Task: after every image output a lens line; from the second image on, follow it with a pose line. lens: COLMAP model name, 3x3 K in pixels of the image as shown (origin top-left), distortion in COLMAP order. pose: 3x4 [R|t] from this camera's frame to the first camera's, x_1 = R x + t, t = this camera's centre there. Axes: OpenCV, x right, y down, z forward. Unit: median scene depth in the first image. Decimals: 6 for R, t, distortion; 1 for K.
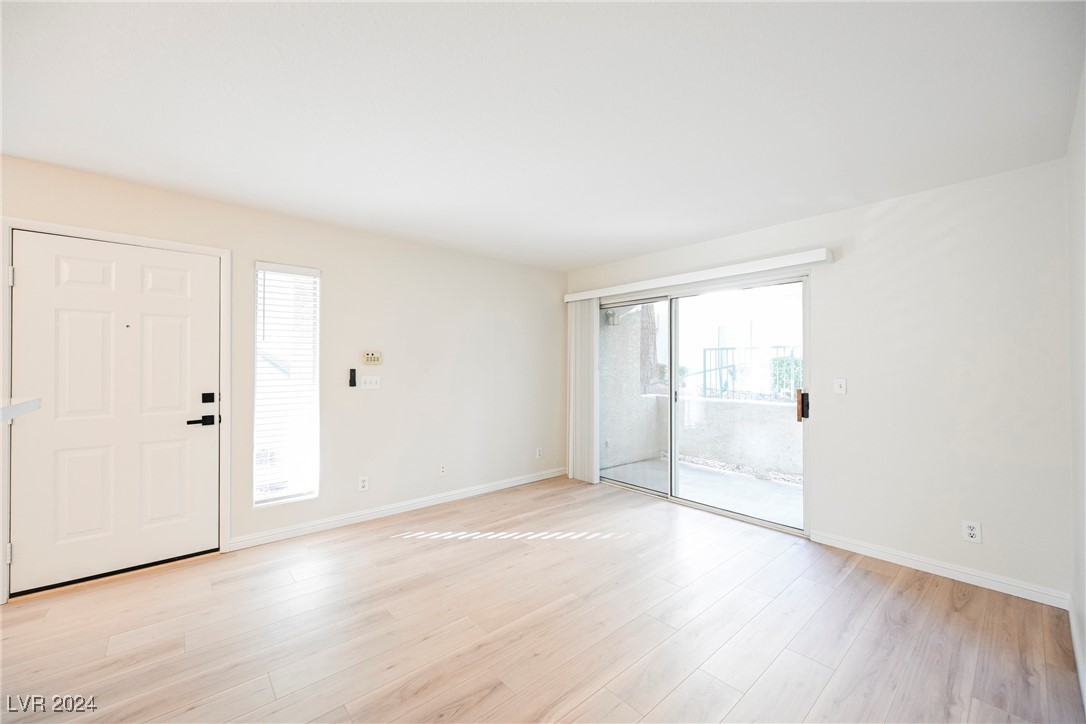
lens RADIAL K [[426.2, 0, 540.4], [0, 426.2, 362.4], [0, 0, 1]] dist [0.000200, 0.000031]
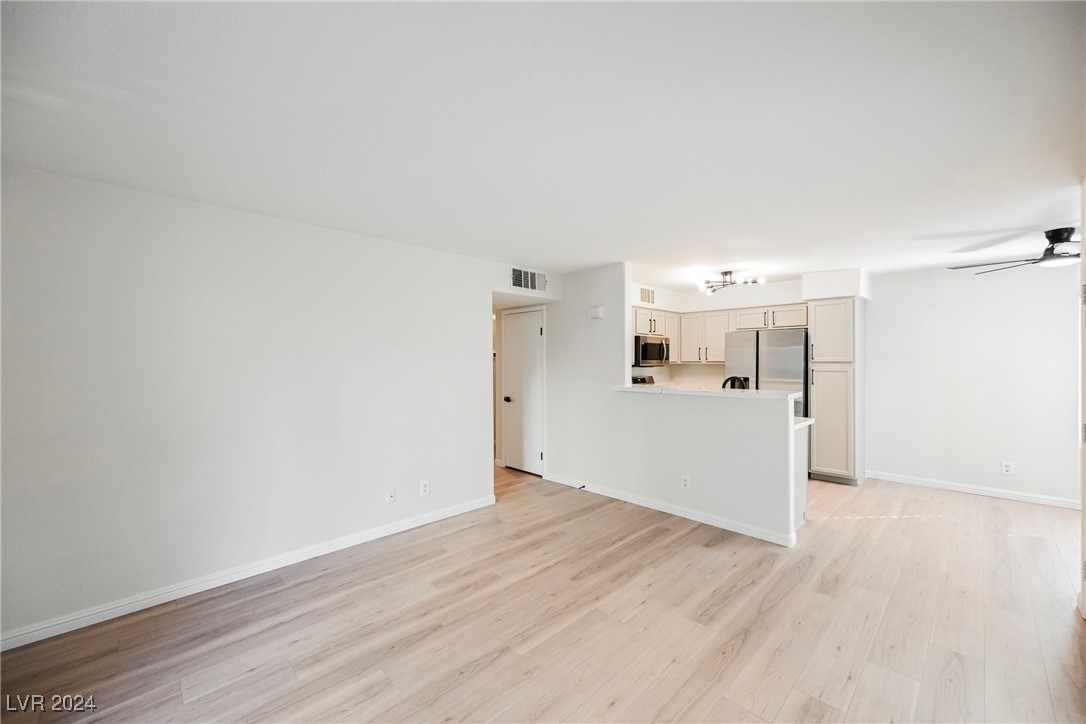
lens RADIAL K [[426.2, 0, 540.4], [0, 426.2, 362.4], [0, 0, 1]] dist [0.000200, 0.000031]
pose [[-0.998409, 0.003440, -0.056279, 0.059720], [0.003779, 0.999975, -0.005930, -0.029874], [0.056257, -0.006133, -0.998398, 1.347901]]
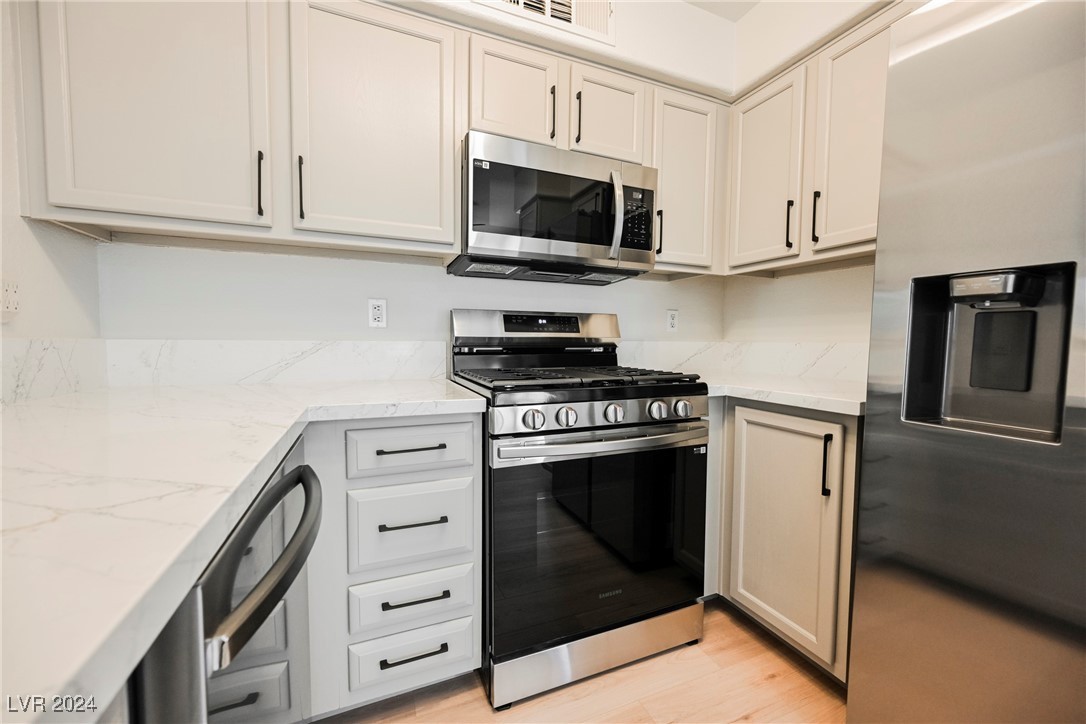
lens RADIAL K [[421.9, 0, 543.5], [0, 421.9, 362.2], [0, 0, 1]] dist [-0.002399, 0.000410]
pose [[-0.948586, -0.024549, 0.315567, -0.634665], [-0.012310, 0.999095, 0.040720, 0.064212], [-0.316281, 0.034742, -0.948029, 0.065636]]
